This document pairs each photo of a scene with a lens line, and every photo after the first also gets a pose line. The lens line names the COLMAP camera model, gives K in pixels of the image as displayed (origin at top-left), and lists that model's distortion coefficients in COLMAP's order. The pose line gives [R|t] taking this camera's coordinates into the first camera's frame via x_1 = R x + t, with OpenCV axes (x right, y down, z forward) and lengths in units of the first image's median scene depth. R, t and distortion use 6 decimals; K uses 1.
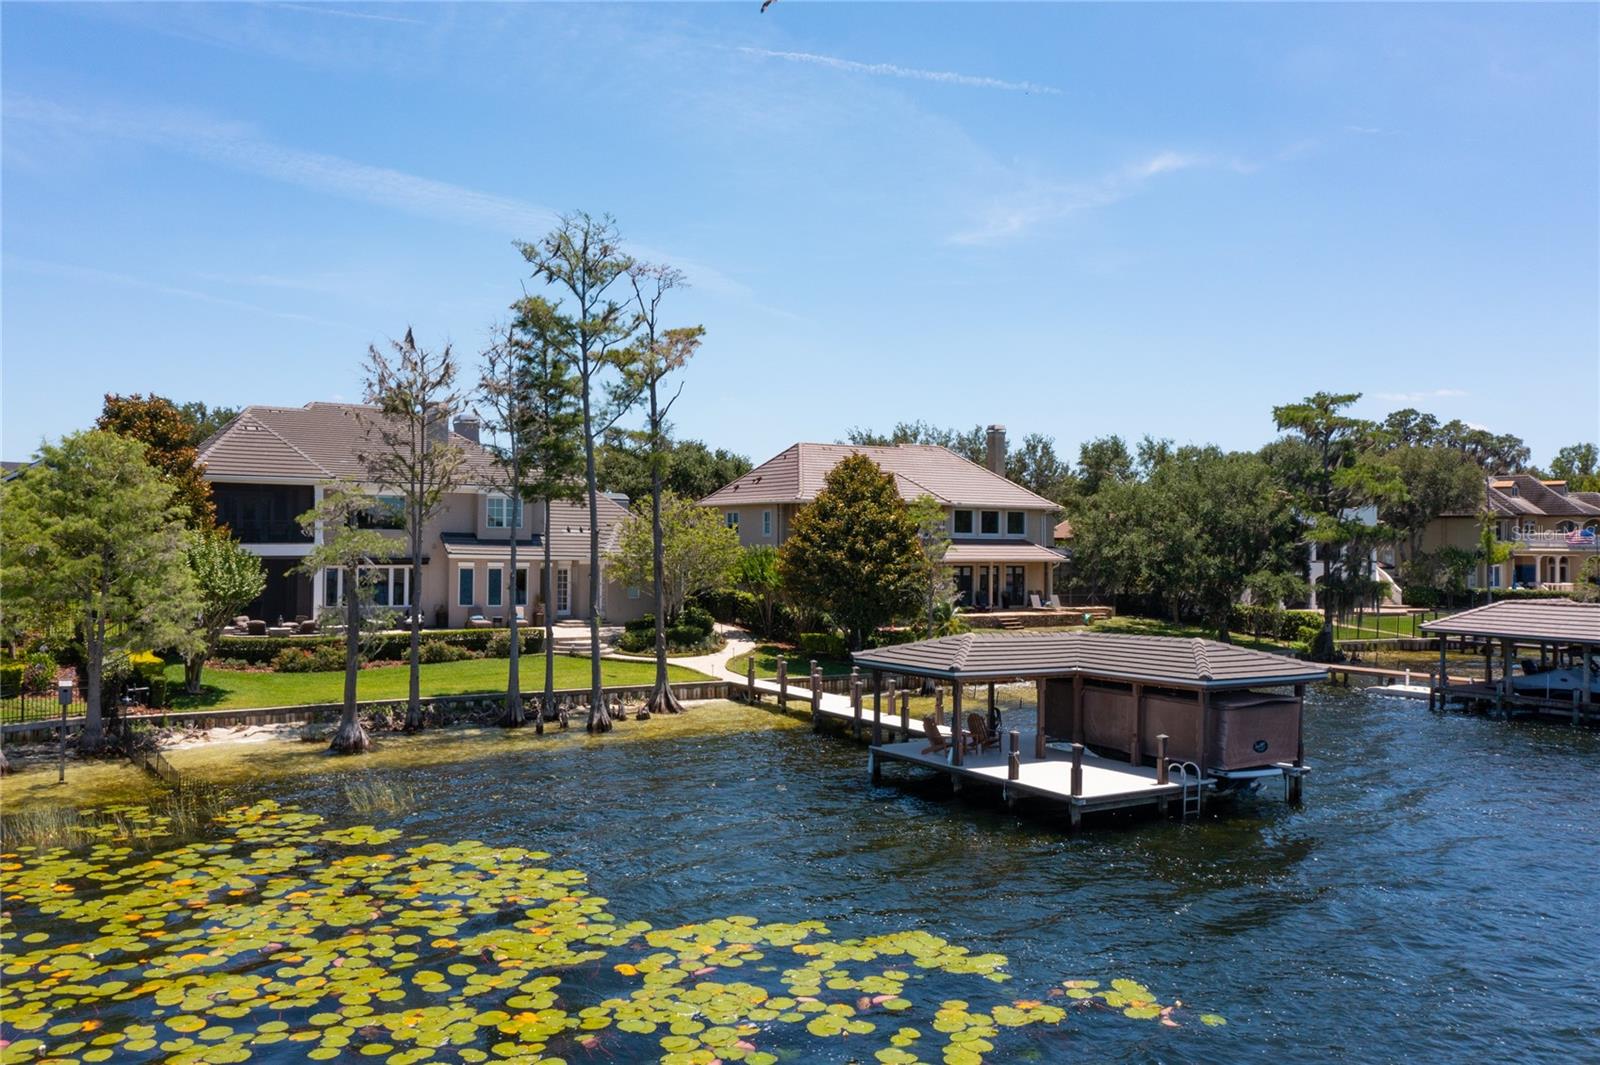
lens RADIAL K [[1270.6, 0, 801.4], [0, 1270.6, 565.0], [0, 0, 1]] dist [0.004705, 0.000395]
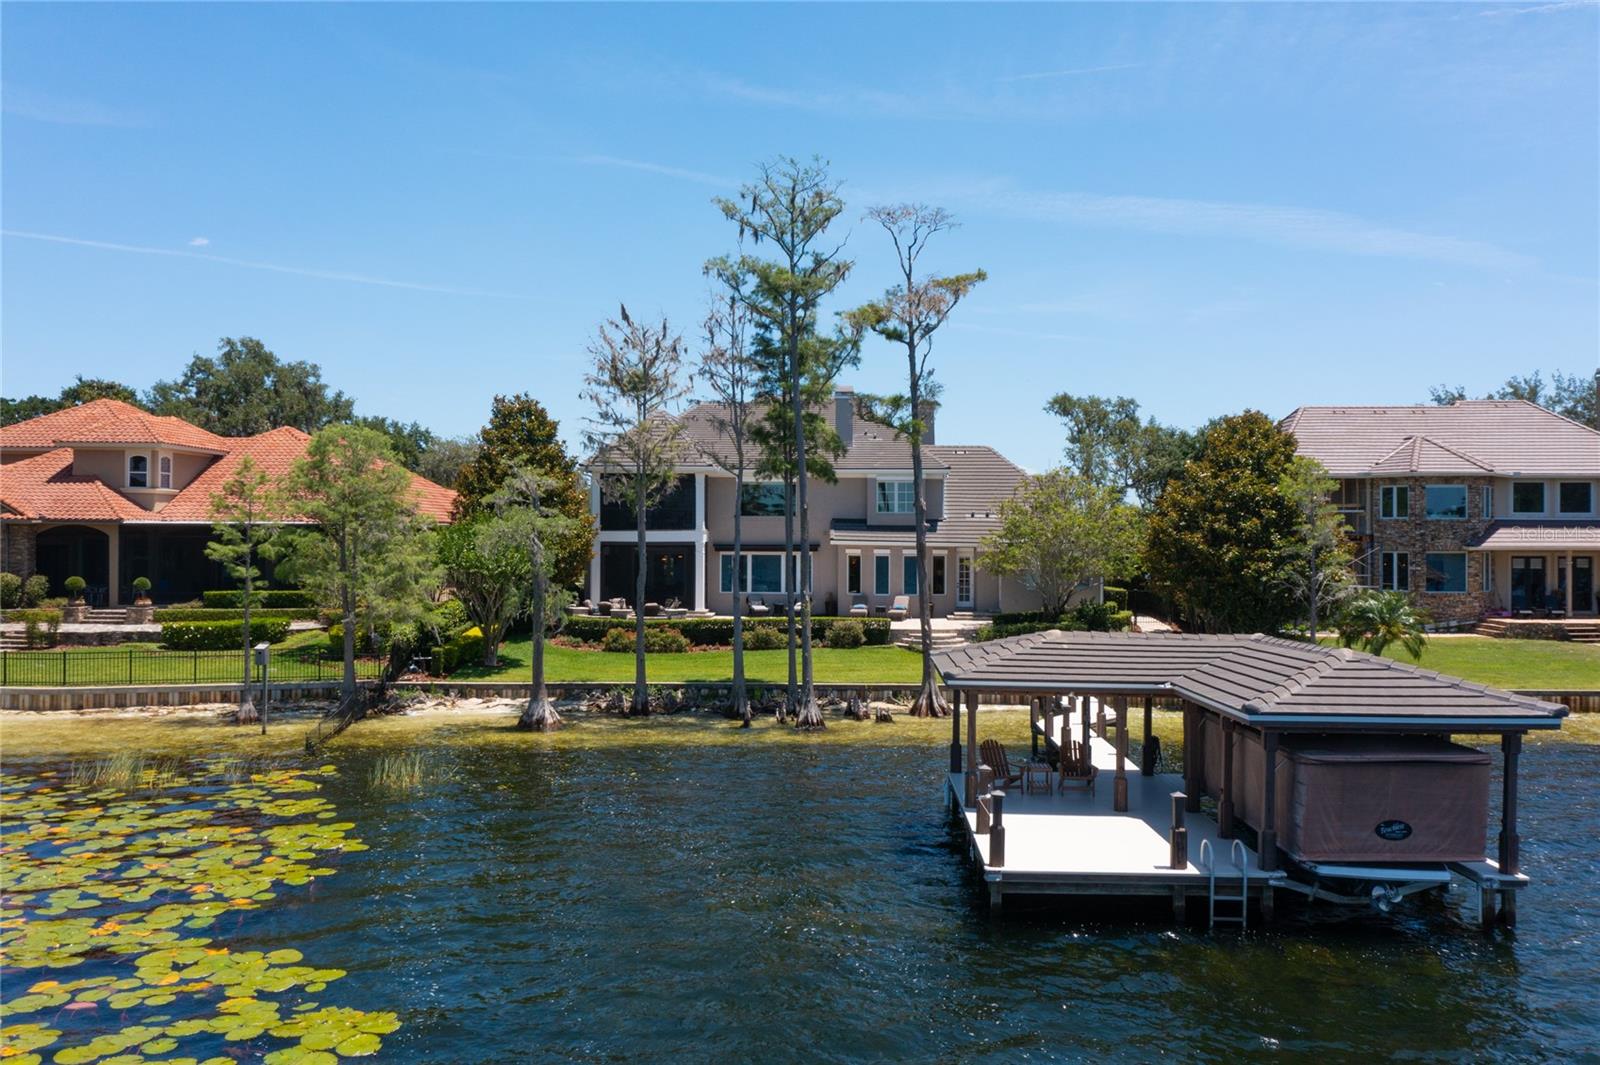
lens RADIAL K [[1270.6, 0, 801.4], [0, 1270.6, 565.0], [0, 0, 1]] dist [0.004705, 0.000395]
pose [[0.834441, 0.005754, -0.551068, 0.333837], [-0.005496, 0.999983, 0.002118, 0.011750], [0.551070, 0.001261, 0.834458, 0.243835]]
